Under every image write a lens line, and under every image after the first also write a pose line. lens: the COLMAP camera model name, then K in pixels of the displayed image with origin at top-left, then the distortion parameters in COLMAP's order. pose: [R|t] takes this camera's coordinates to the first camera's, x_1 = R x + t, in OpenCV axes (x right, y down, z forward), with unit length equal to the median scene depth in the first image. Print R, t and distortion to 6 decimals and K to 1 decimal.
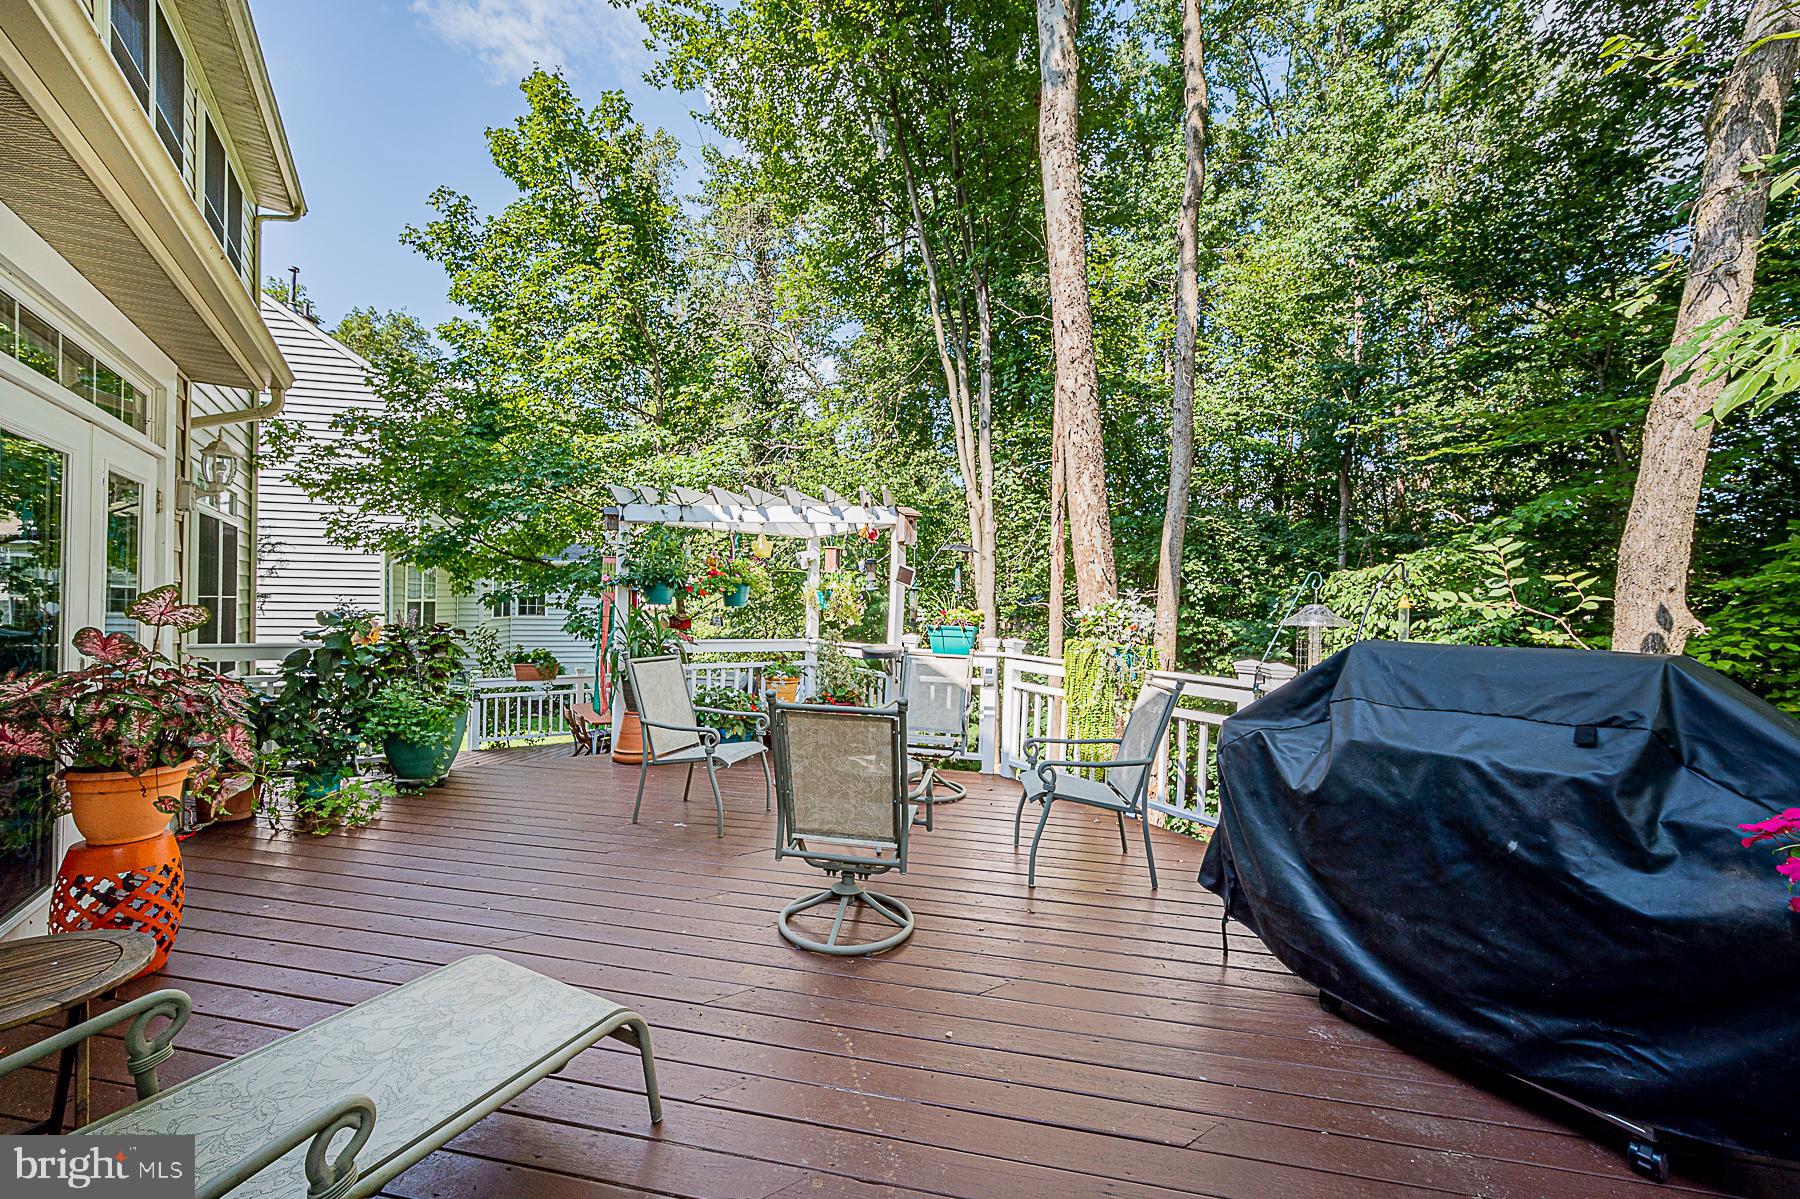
lens RADIAL K [[712.8, 0, 896.4], [0, 712.8, 604.8], [0, 0, 1]] dist [0.002789, 0.000355]
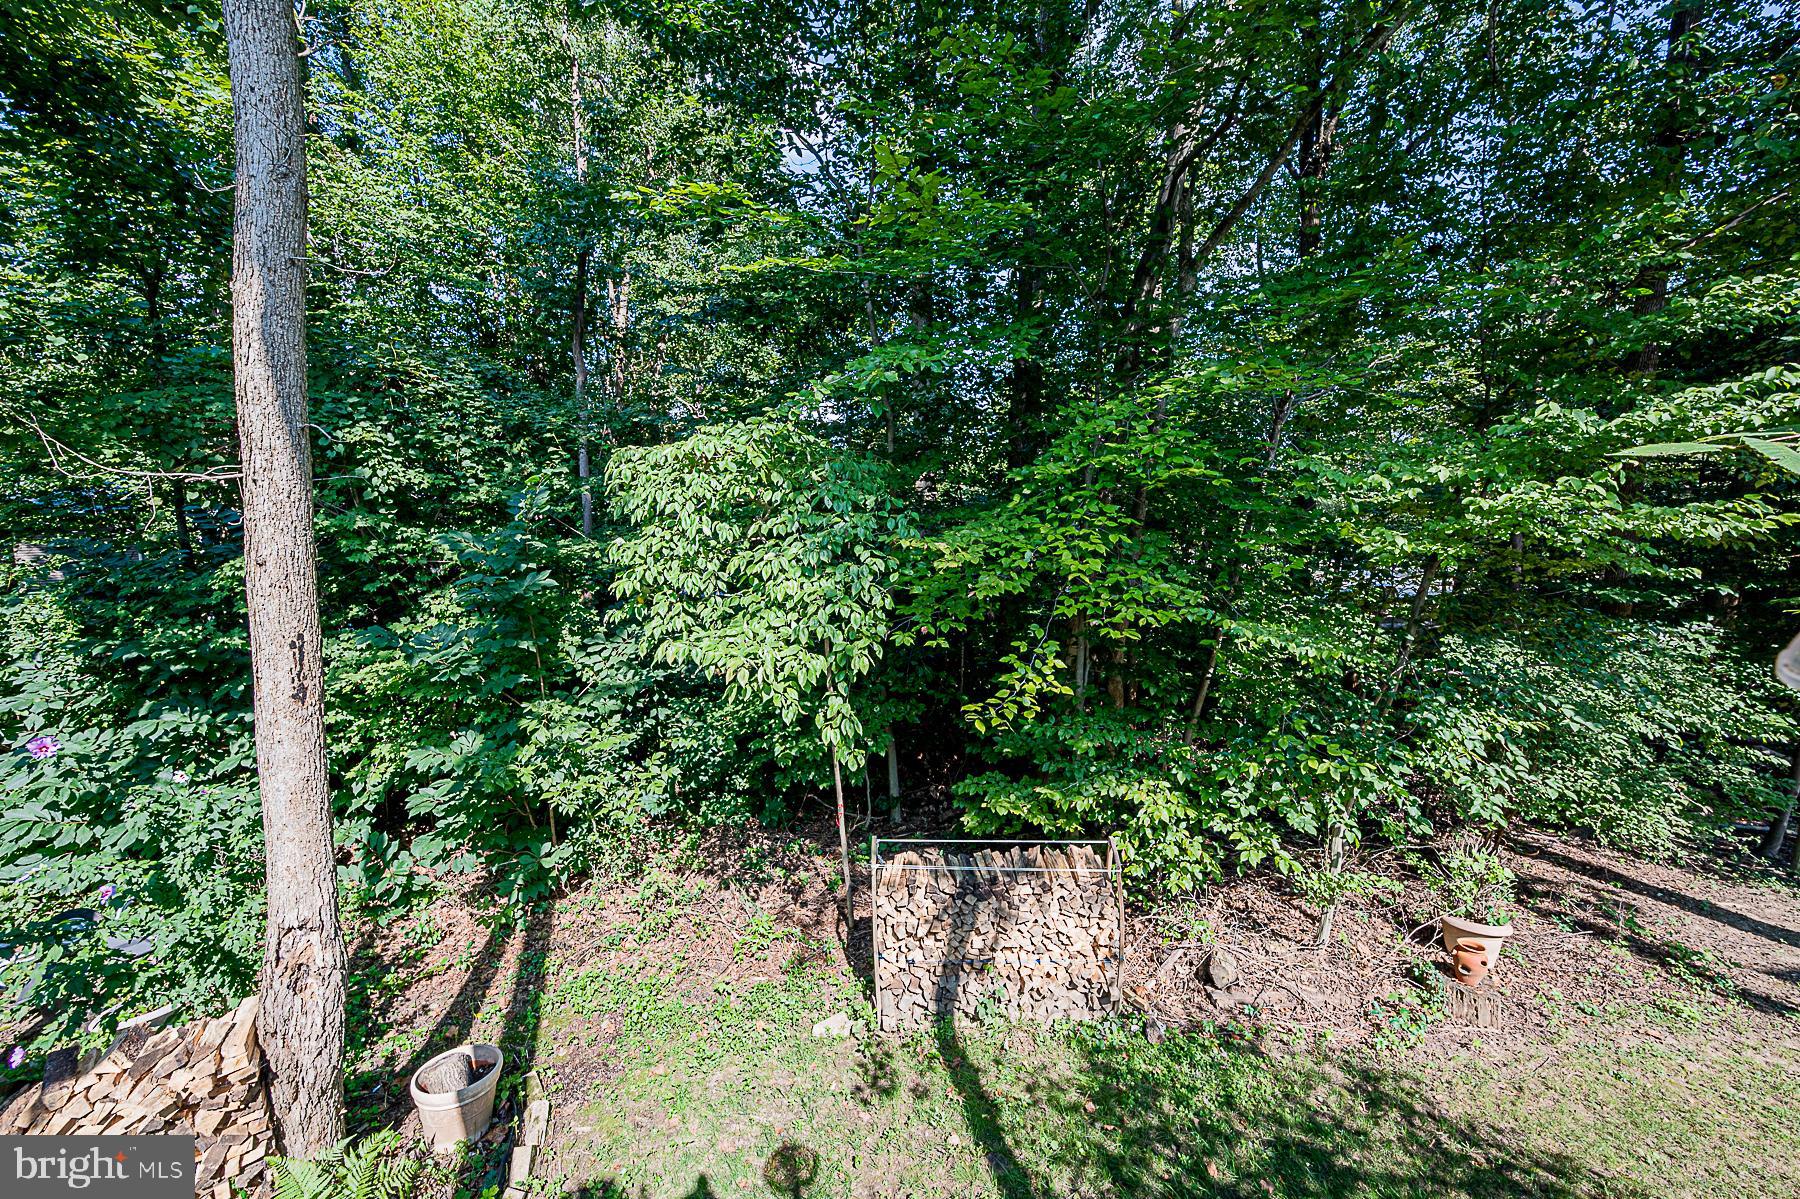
lens RADIAL K [[712.8, 0, 897.3], [0, 712.8, 604.5], [0, 0, 1]] dist [0.002789, 0.000355]
pose [[0.533247, -0.127298, 0.836327, 0.160619], [0.015246, 0.989899, 0.140952, 0.004398], [-0.845822, -0.062412, 0.529801, 0.357347]]
